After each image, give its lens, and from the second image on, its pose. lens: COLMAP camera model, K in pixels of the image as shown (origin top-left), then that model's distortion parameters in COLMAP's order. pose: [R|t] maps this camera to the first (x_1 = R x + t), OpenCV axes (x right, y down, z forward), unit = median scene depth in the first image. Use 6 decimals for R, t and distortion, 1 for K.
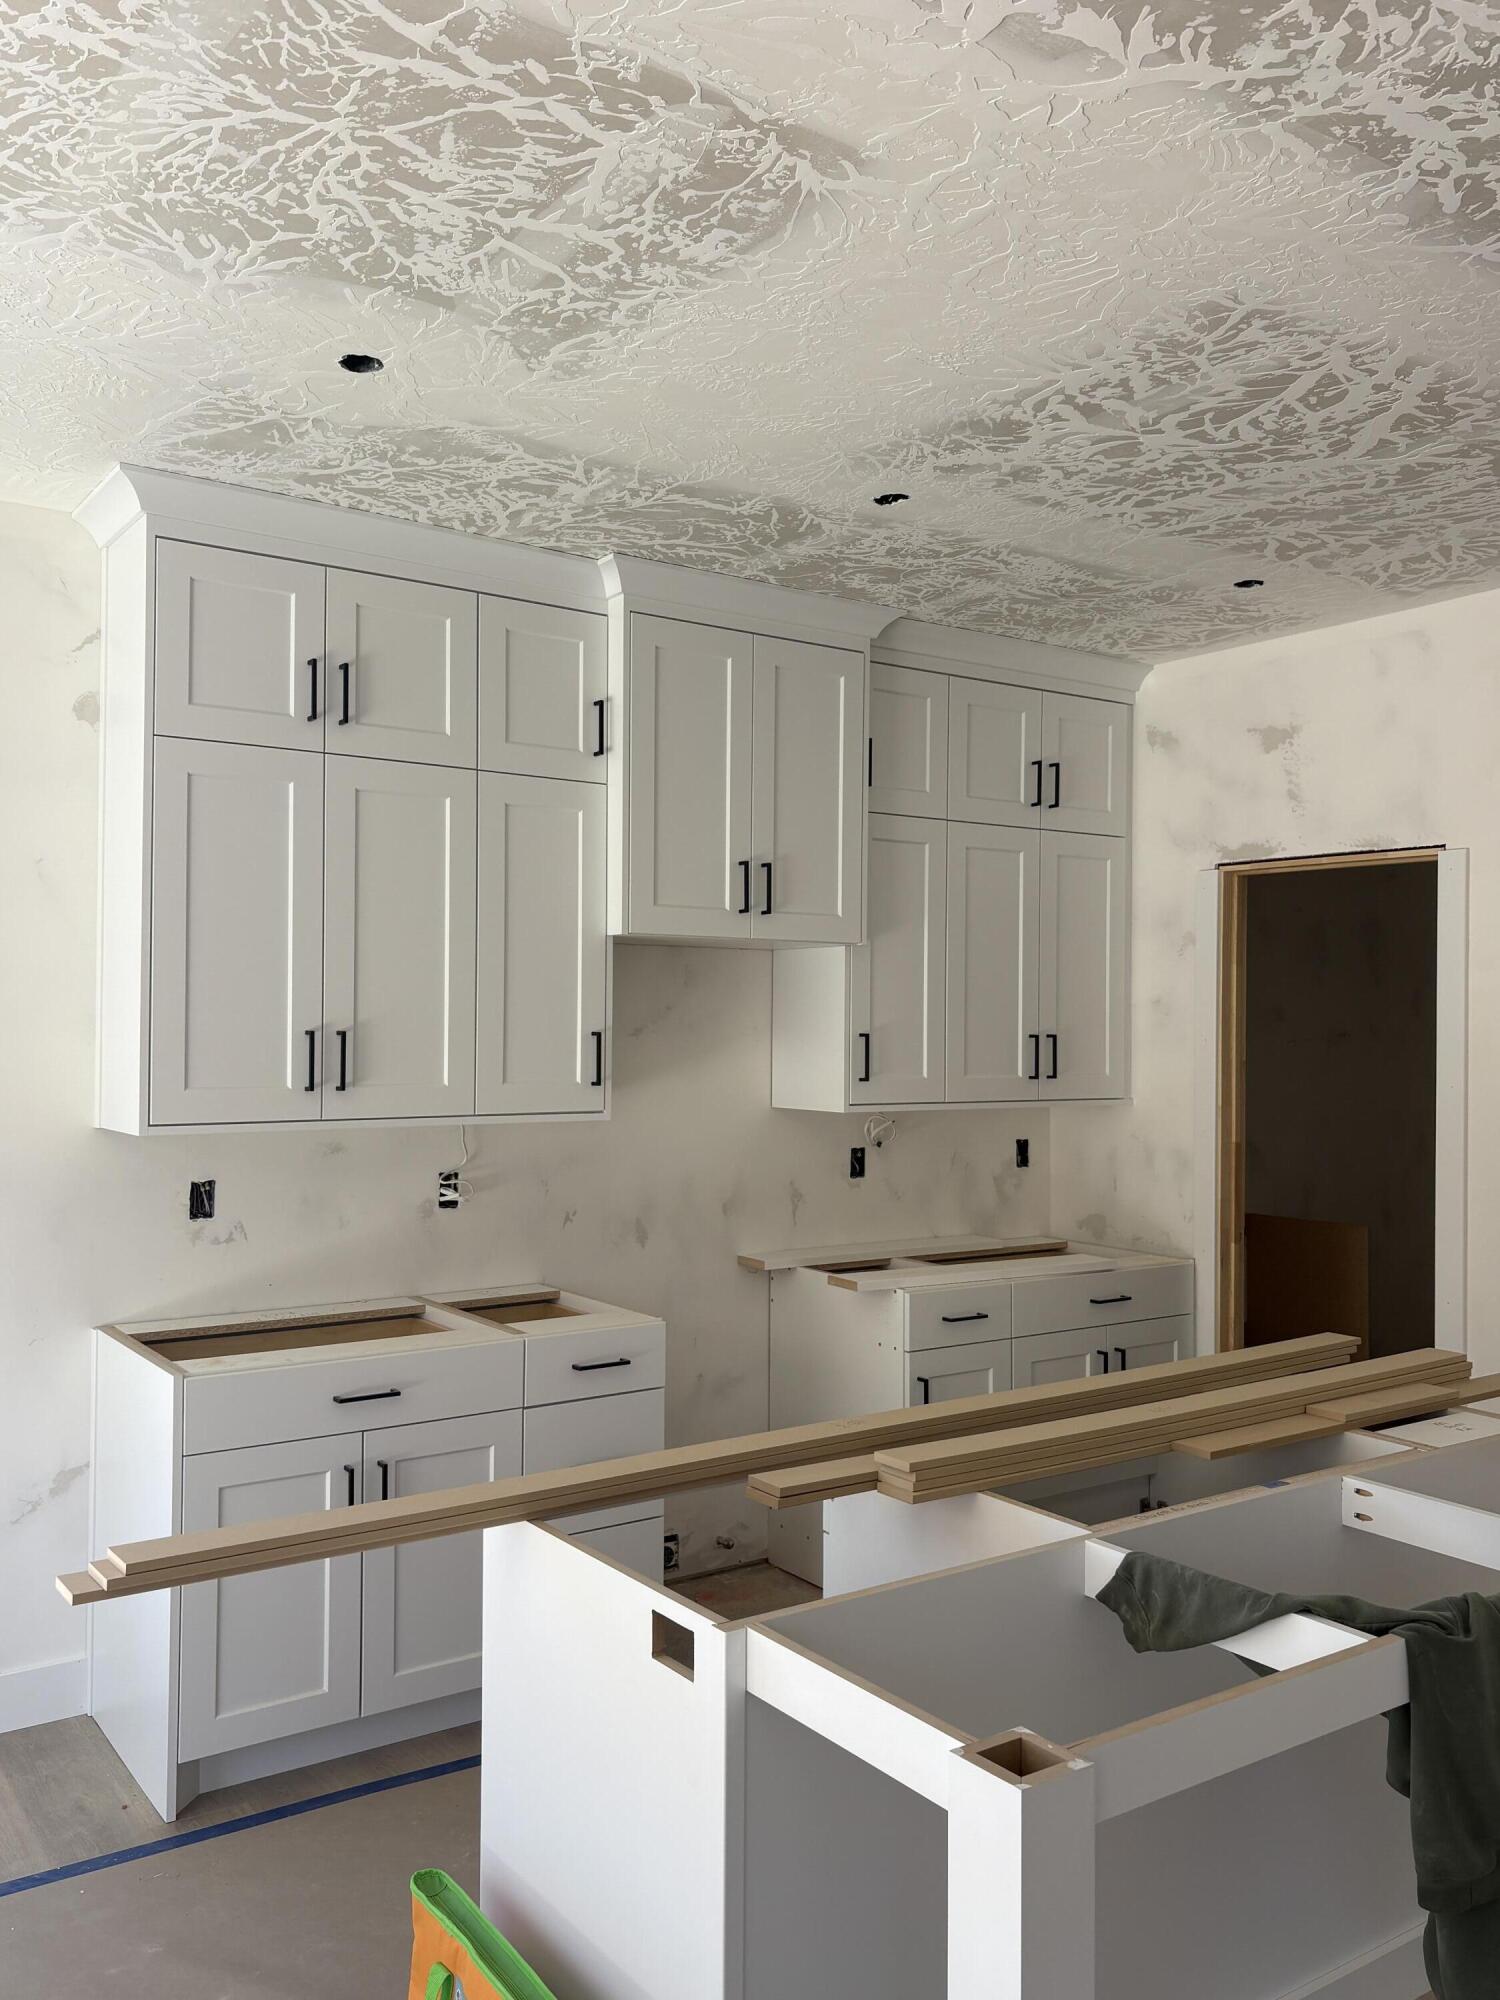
lens RADIAL K [[1636.1, 0, 752.0], [0, 1636.1, 1001.5], [0, 0, 1]] dist [0.001454, -0.000265]
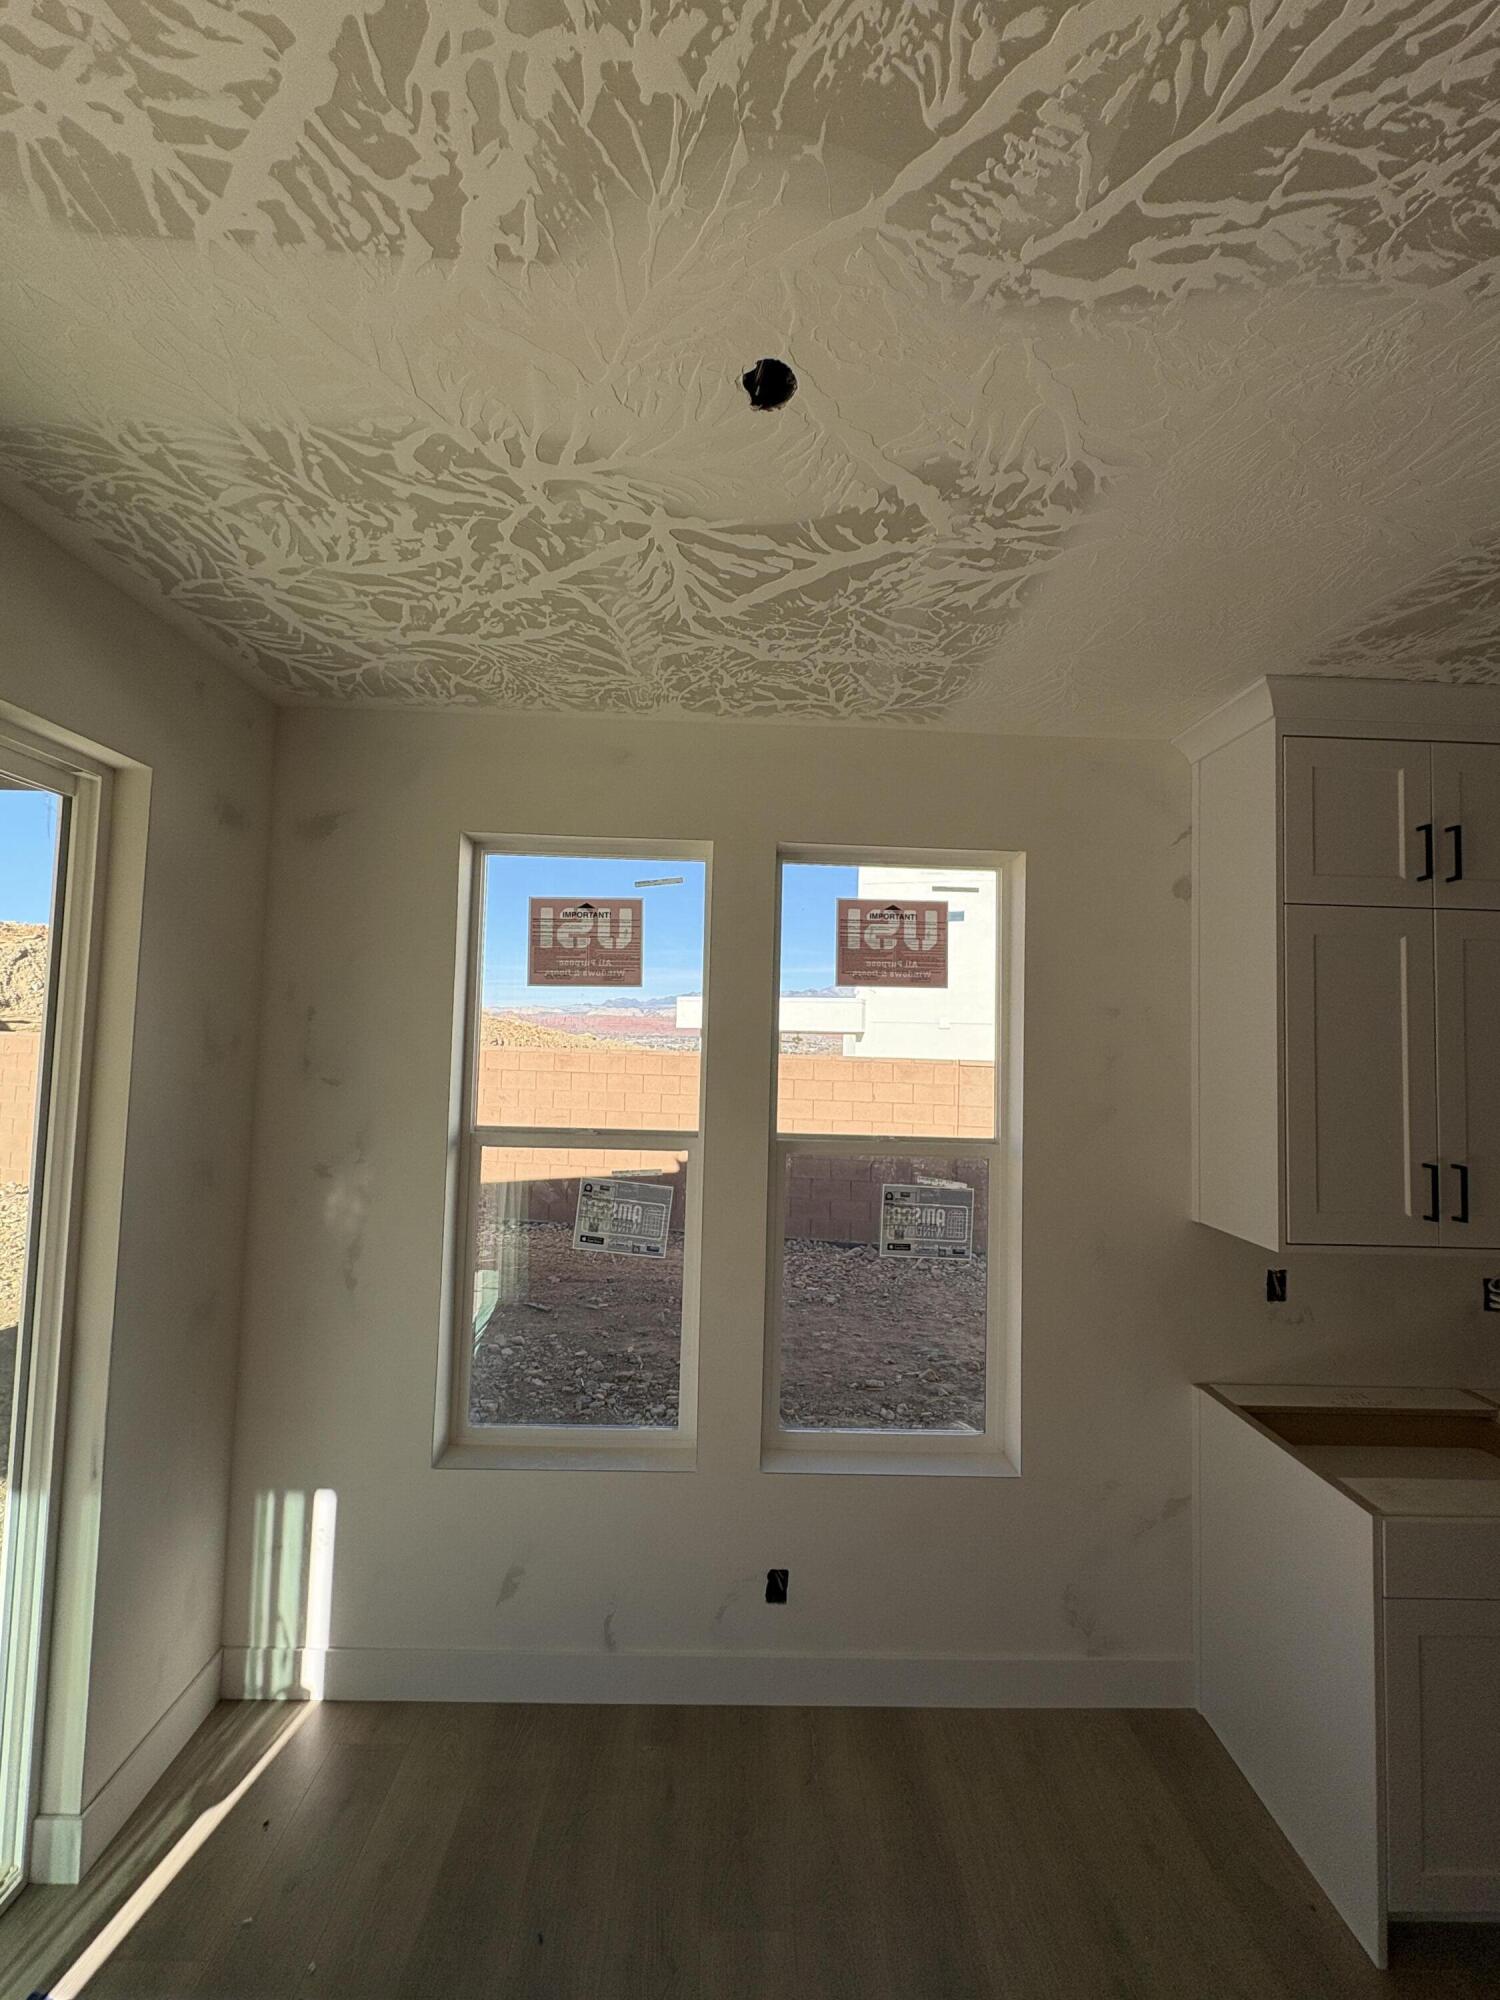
lens RADIAL K [[802.7, 0, 752.2], [0, 802.7, 998.4], [0, 0, 1]] dist [0.000757, 0.000069]
pose [[0.825161, -0.008701, -0.564831, -0.335344], [-0.021437, 0.998679, -0.046702, -0.056685], [0.564491, 0.050645, 0.823884, 0.299378]]
